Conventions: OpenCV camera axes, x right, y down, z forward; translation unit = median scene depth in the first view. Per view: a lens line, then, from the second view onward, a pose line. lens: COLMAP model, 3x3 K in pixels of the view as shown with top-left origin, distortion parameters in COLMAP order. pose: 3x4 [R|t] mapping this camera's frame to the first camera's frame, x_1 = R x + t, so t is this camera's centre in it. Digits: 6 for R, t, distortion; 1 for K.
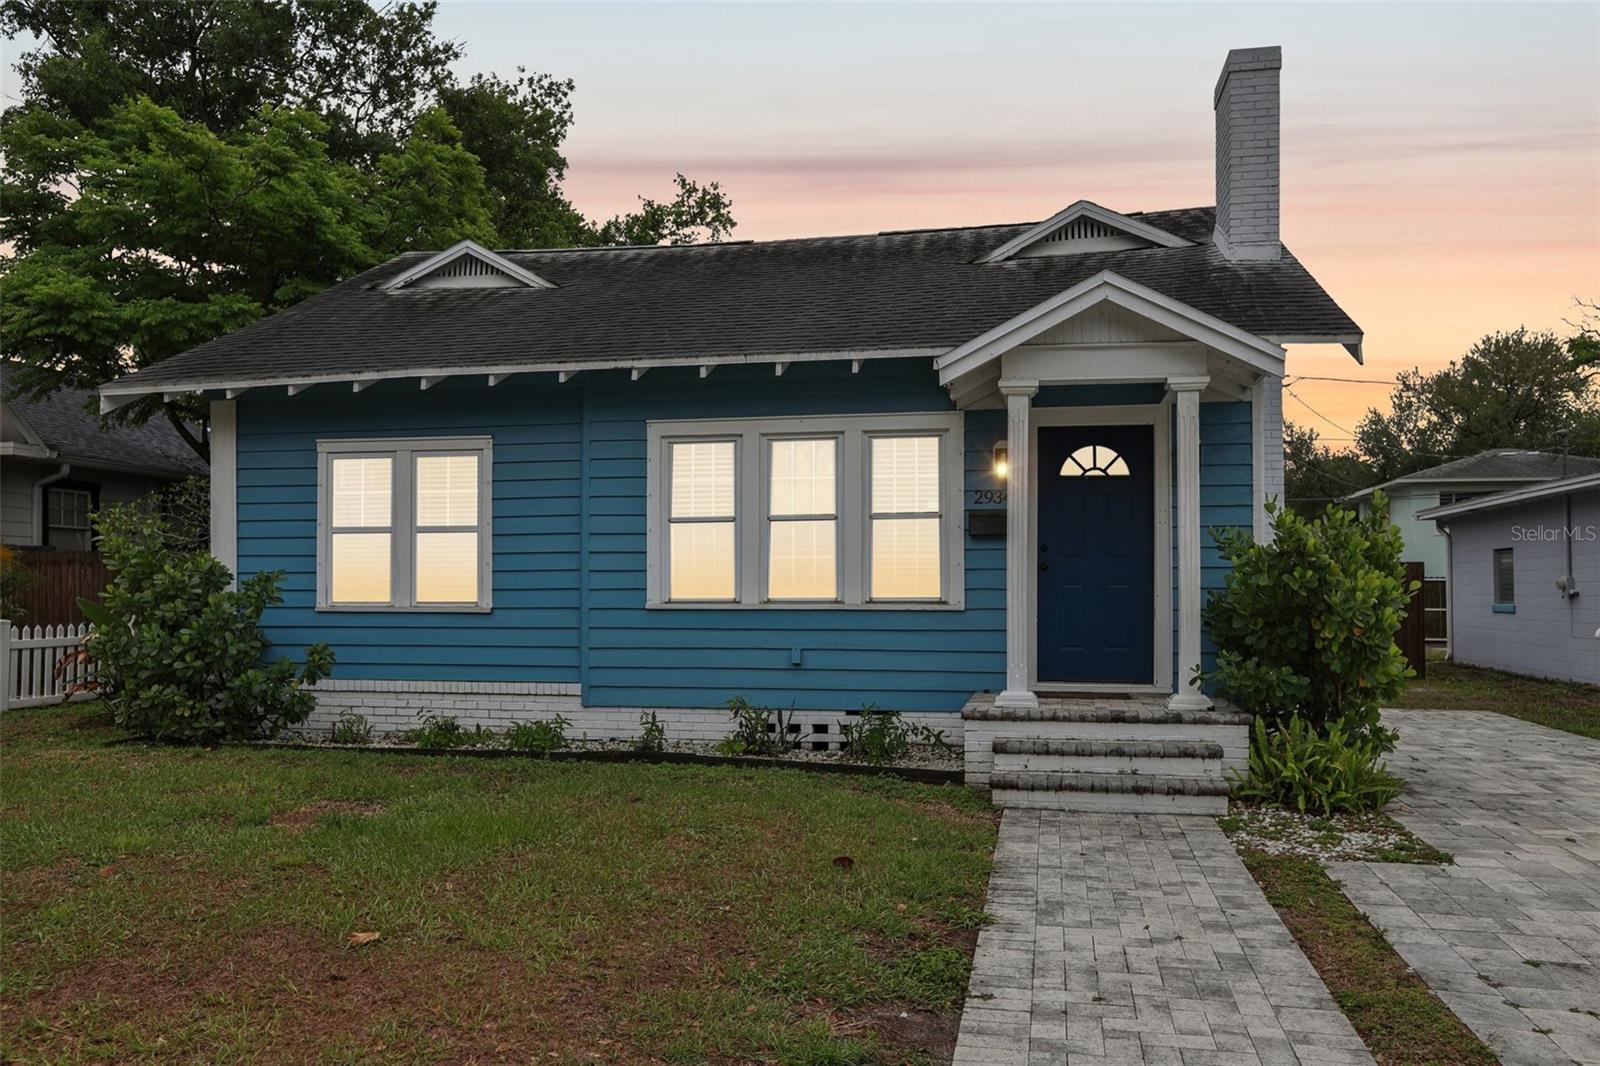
lens RADIAL K [[1257.8, 0, 800.0], [0, 1257.8, 533.0], [0, 0, 1]] dist [0.000784, 0.000028]
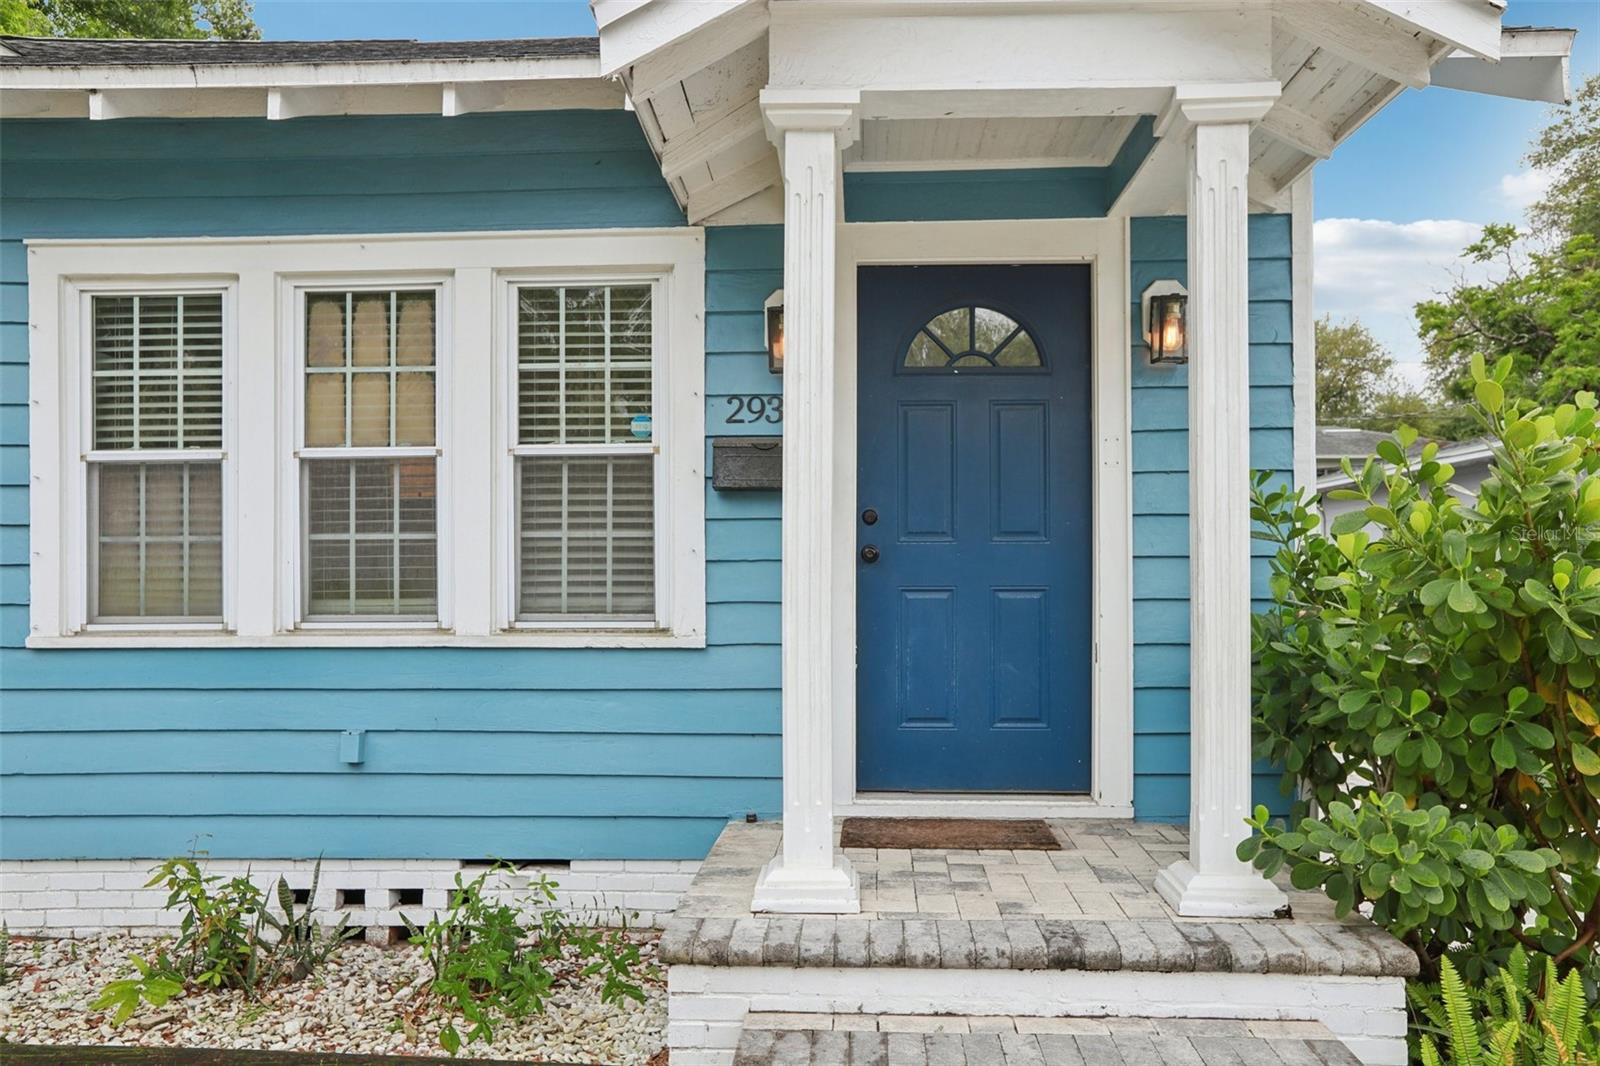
lens RADIAL K [[1257.8, 0, 800.0], [0, 1257.8, 533.0], [0, 0, 1]] dist [0.000784, 0.000028]
pose [[0.989885, -0.003877, 0.141817, 0.099531], [0.001169, 0.999815, 0.019177, 0.009385], [-0.141865, -0.018817, 0.989707, 0.529860]]
